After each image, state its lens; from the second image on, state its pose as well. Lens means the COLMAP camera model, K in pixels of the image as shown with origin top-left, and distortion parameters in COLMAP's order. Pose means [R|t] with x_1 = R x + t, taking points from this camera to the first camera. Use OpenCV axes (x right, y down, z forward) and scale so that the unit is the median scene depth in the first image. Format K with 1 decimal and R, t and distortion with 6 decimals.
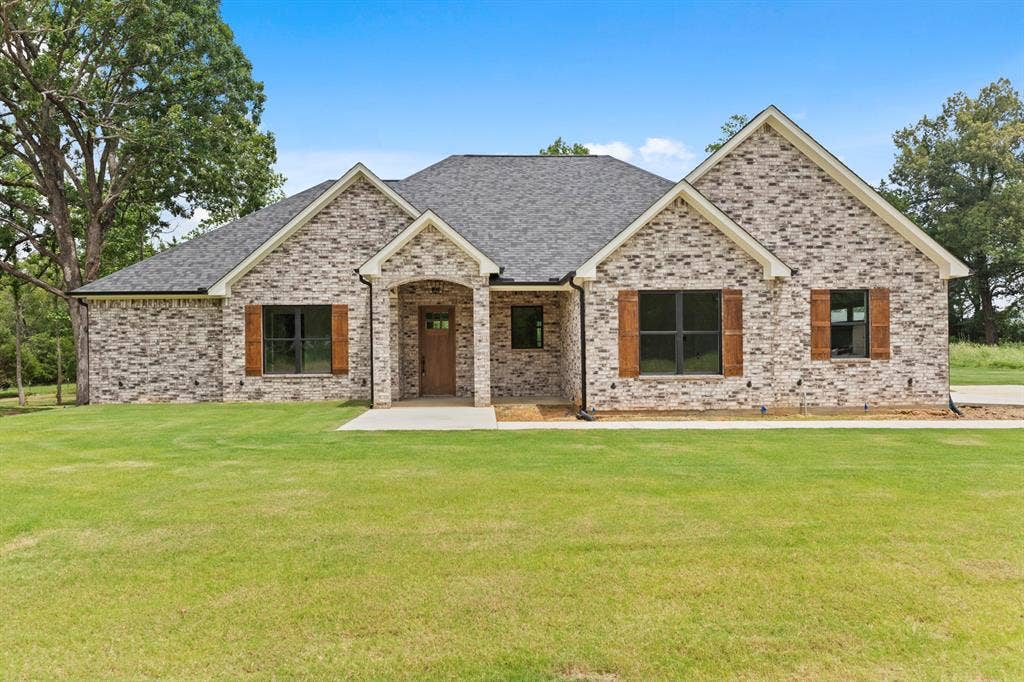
lens RADIAL K [[779.5, 0, 512.0], [0, 779.5, 341.0], [0, 0, 1]] dist [-0.003507, -0.000025]
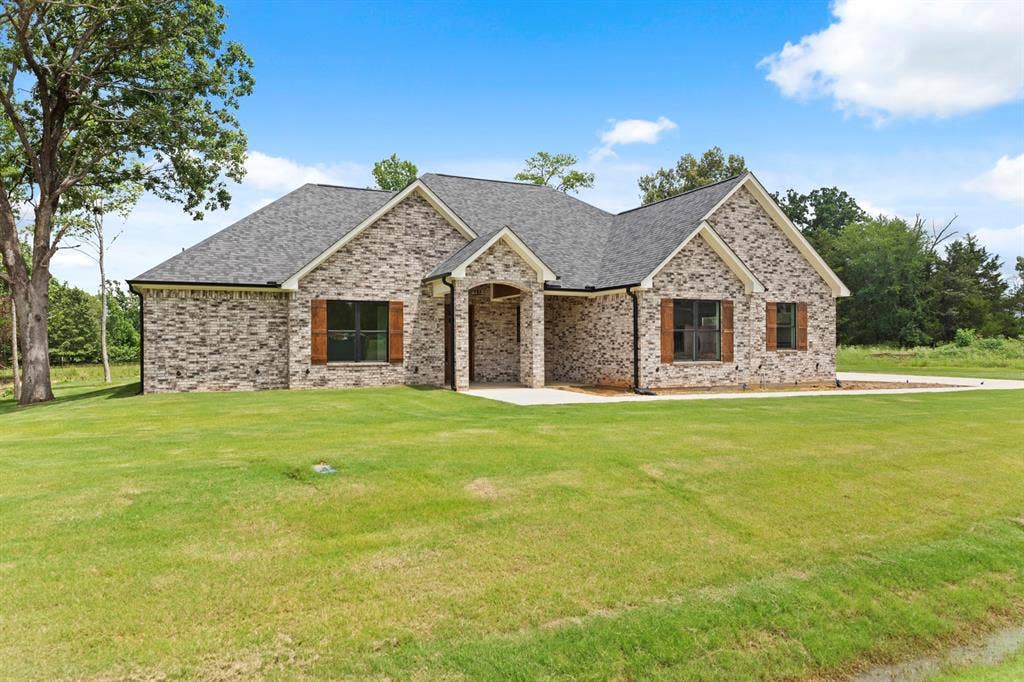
lens RADIAL K [[718.3, 0, 512.0], [0, 718.3, 341.0], [0, 0, 1]] dist [0.004409, 0.000552]
pose [[0.917360, 0.009068, 0.397956, -0.490966], [-0.010442, 0.999945, 0.001286, 0.007920], [-0.397922, -0.005335, 0.917404, -0.027981]]
